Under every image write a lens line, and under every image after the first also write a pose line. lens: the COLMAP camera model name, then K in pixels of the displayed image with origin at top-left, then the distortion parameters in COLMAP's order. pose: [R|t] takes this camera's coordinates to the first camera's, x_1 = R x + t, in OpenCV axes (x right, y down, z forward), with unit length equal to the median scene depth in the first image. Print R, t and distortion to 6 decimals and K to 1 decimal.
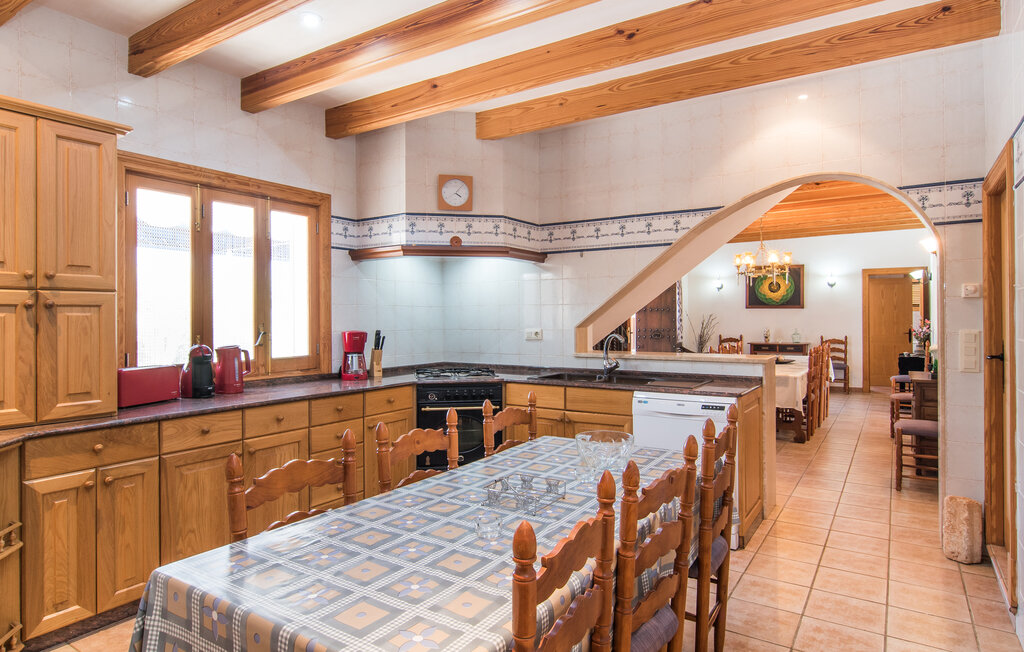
lens RADIAL K [[588.9, 0, 518.1], [0, 588.9, 314.4], [0, 0, 1]] dist [-0.000899, 0.000157]
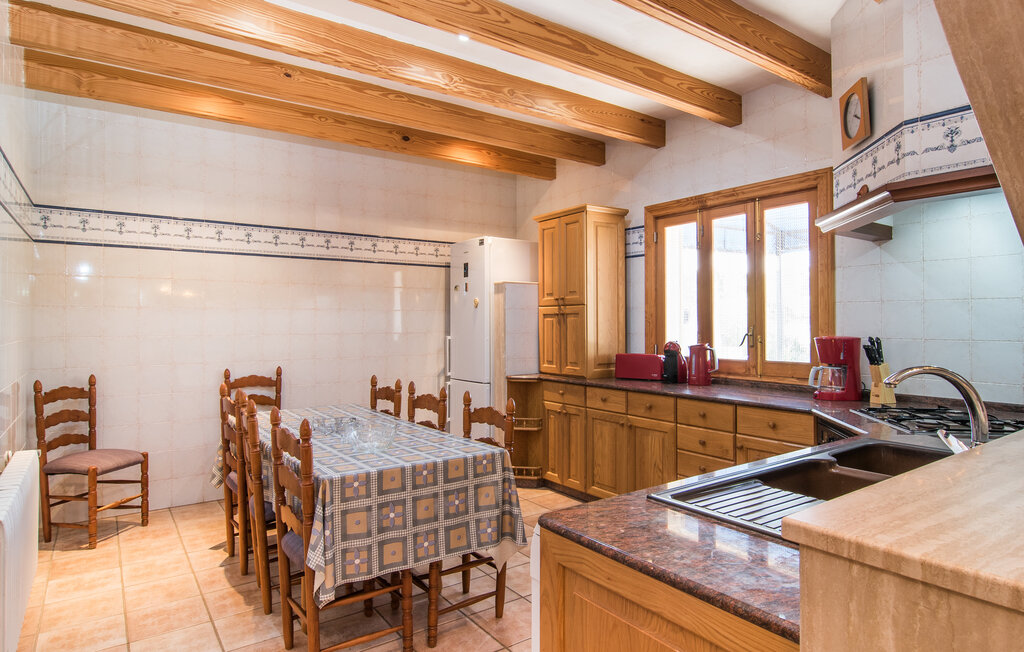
lens RADIAL K [[588.9, 0, 518.1], [0, 588.9, 314.4], [0, 0, 1]] dist [-0.000899, 0.000157]
pose [[-0.366135, -0.003837, -0.930554, 0.702137], [0.011534, 0.999896, -0.008661, 0.000676], [0.930490, -0.013904, -0.366052, 1.064731]]
